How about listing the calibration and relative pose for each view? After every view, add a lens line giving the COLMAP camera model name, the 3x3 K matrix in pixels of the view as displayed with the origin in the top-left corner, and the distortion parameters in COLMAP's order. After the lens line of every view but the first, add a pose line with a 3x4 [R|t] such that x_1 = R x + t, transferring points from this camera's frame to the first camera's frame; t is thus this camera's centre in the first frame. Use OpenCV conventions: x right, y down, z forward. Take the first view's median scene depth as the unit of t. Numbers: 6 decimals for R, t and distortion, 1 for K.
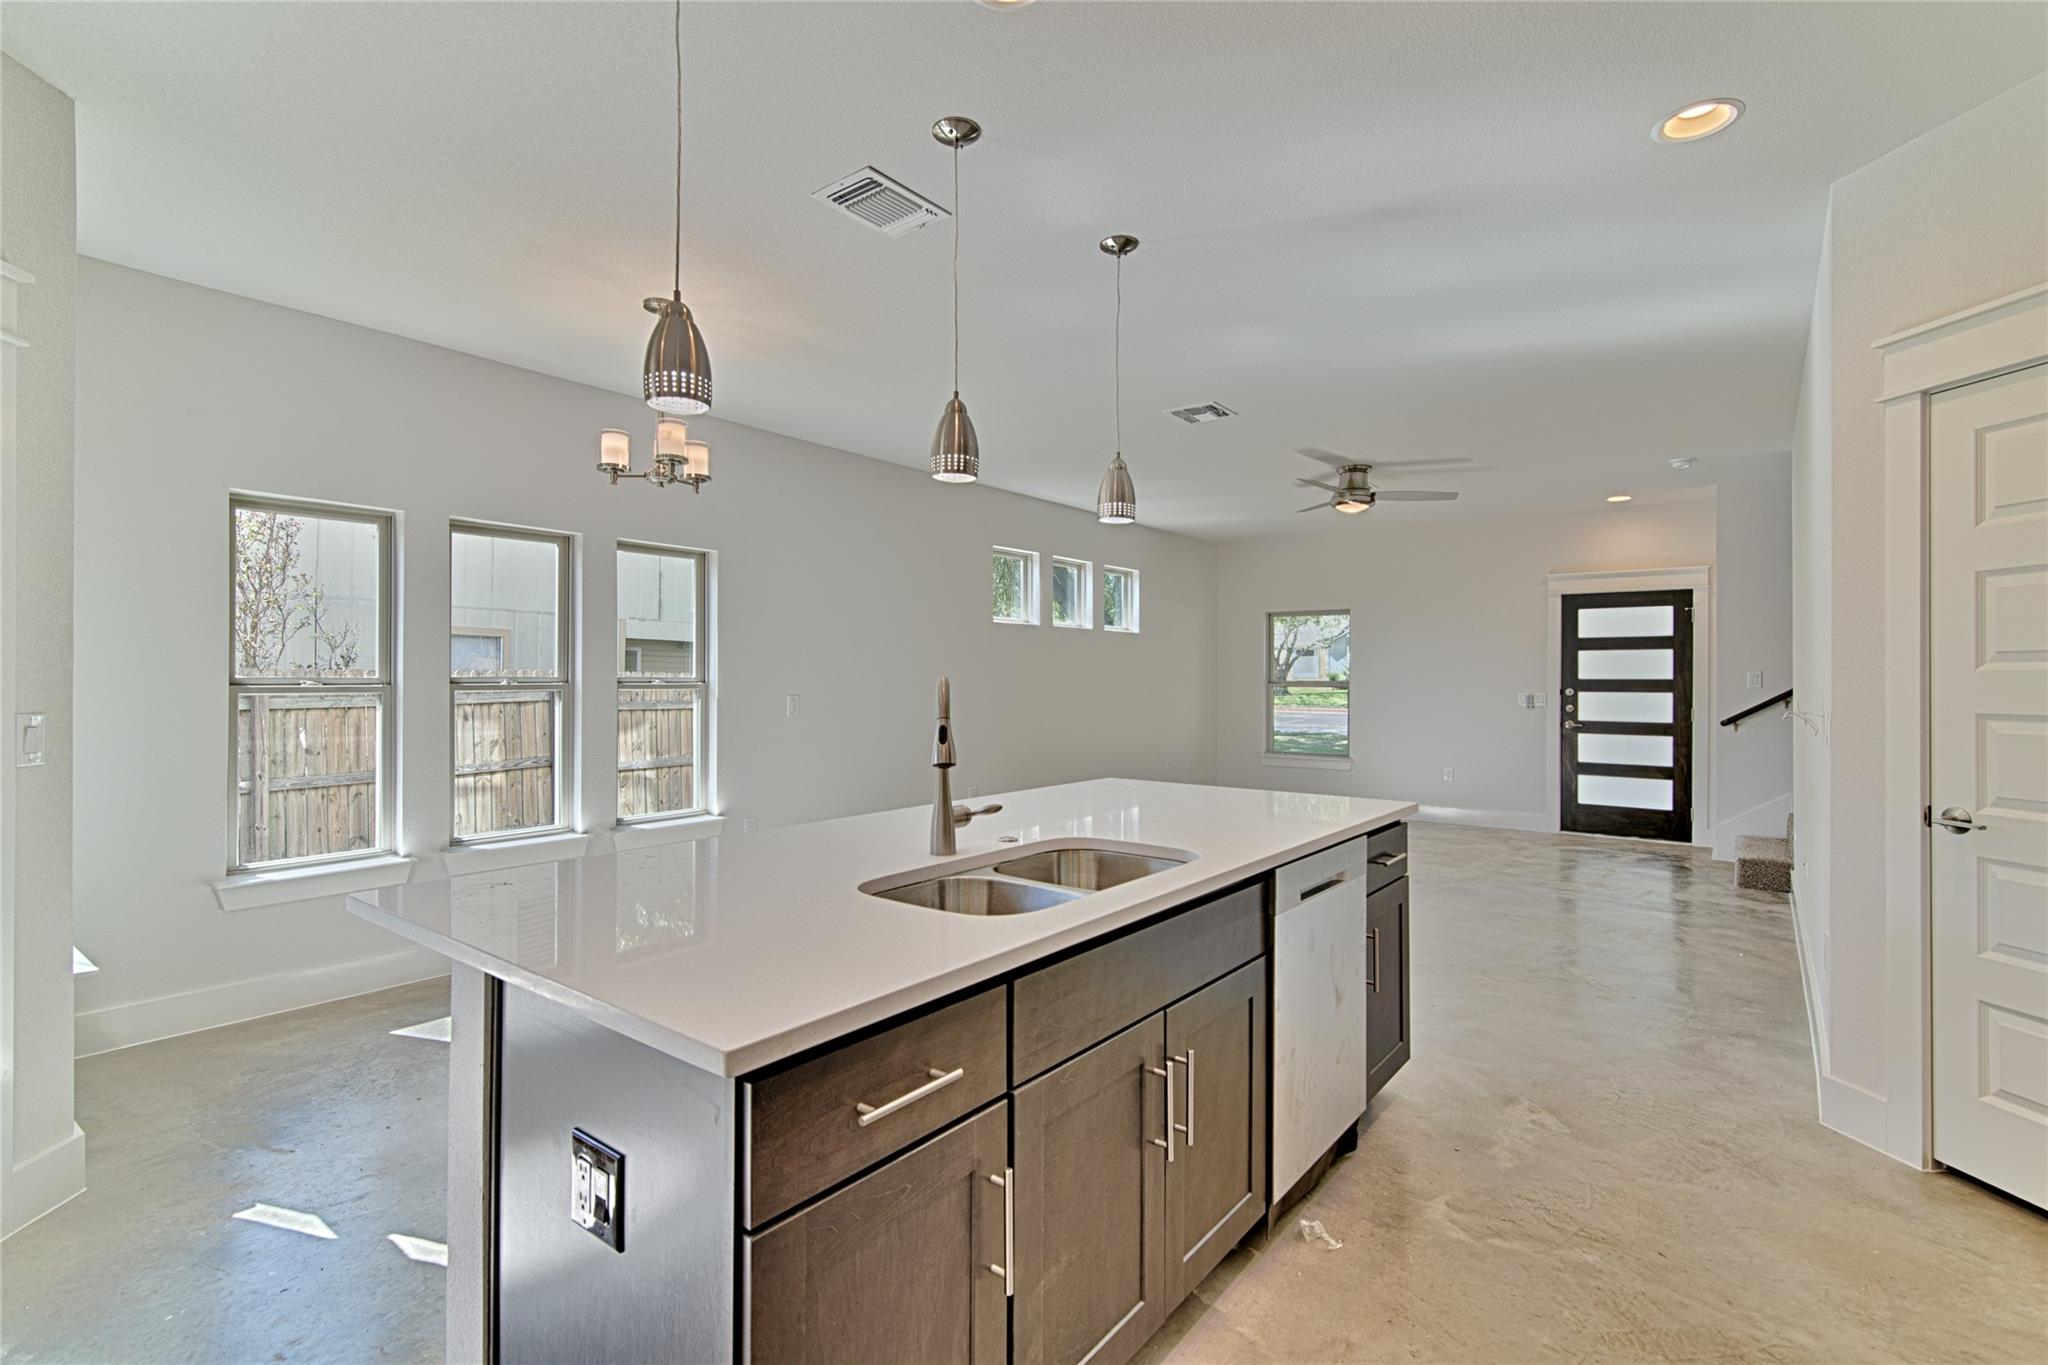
lens RADIAL K [[964.9, 0, 1024.0], [0, 964.9, 677.1], [0, 0, 1]] dist [0.003816, 0.000886]
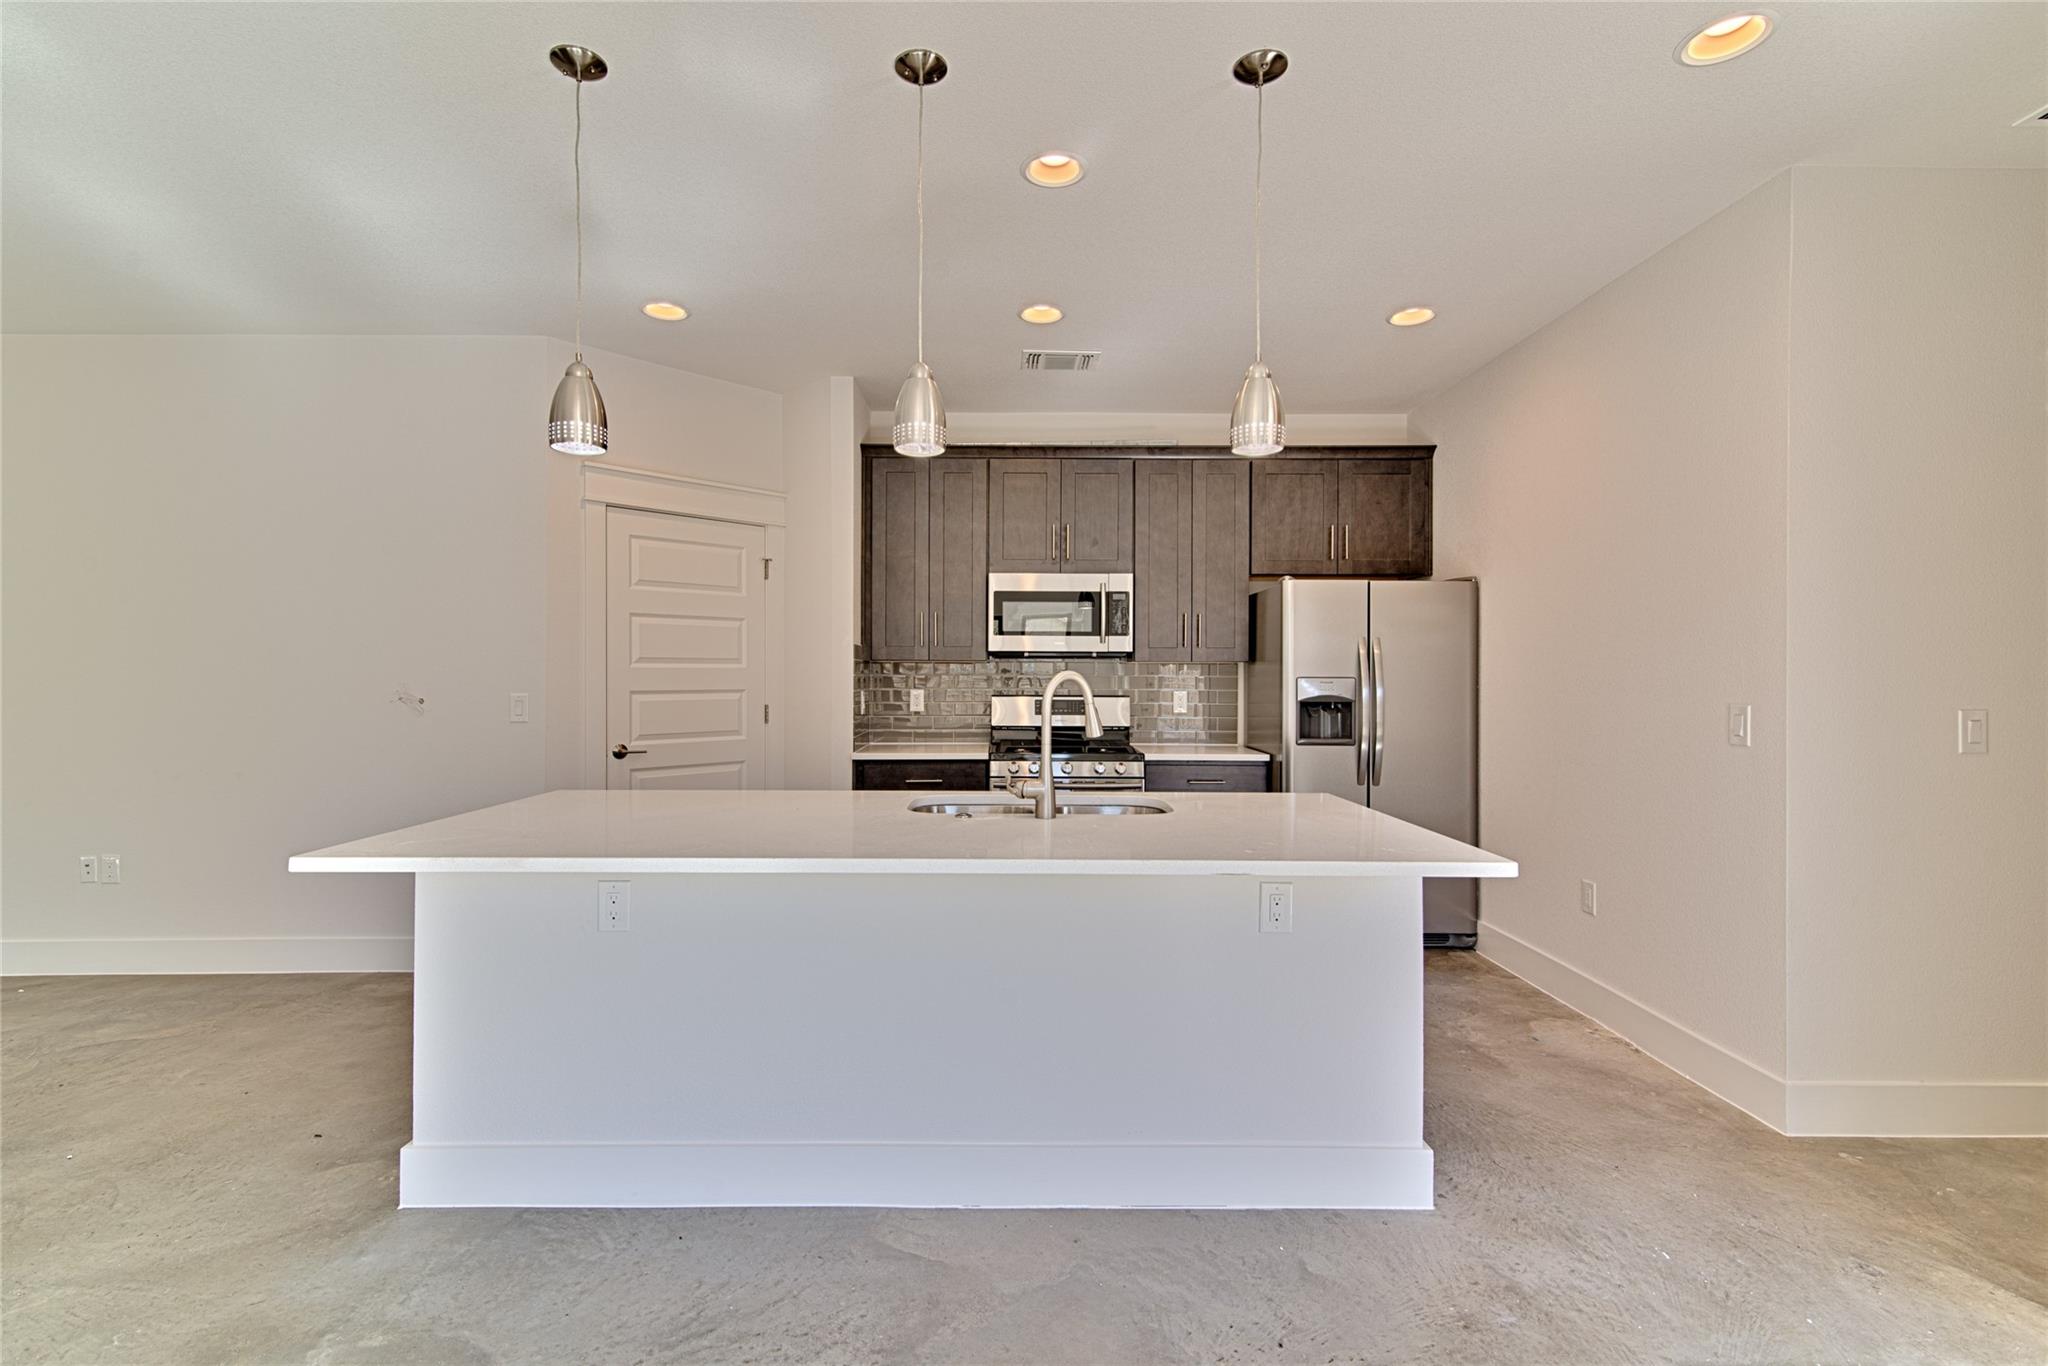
lens RADIAL K [[964.9, 0, 1022.6], [0, 964.9, 677.1], [0, 0, 1]] dist [0.003816, 0.000886]
pose [[-0.623976, -0.005482, 0.781424, -0.874155], [-0.001592, 0.999982, 0.005743, 0.000219], [-0.781442, 0.002339, -0.623974, 1.512203]]
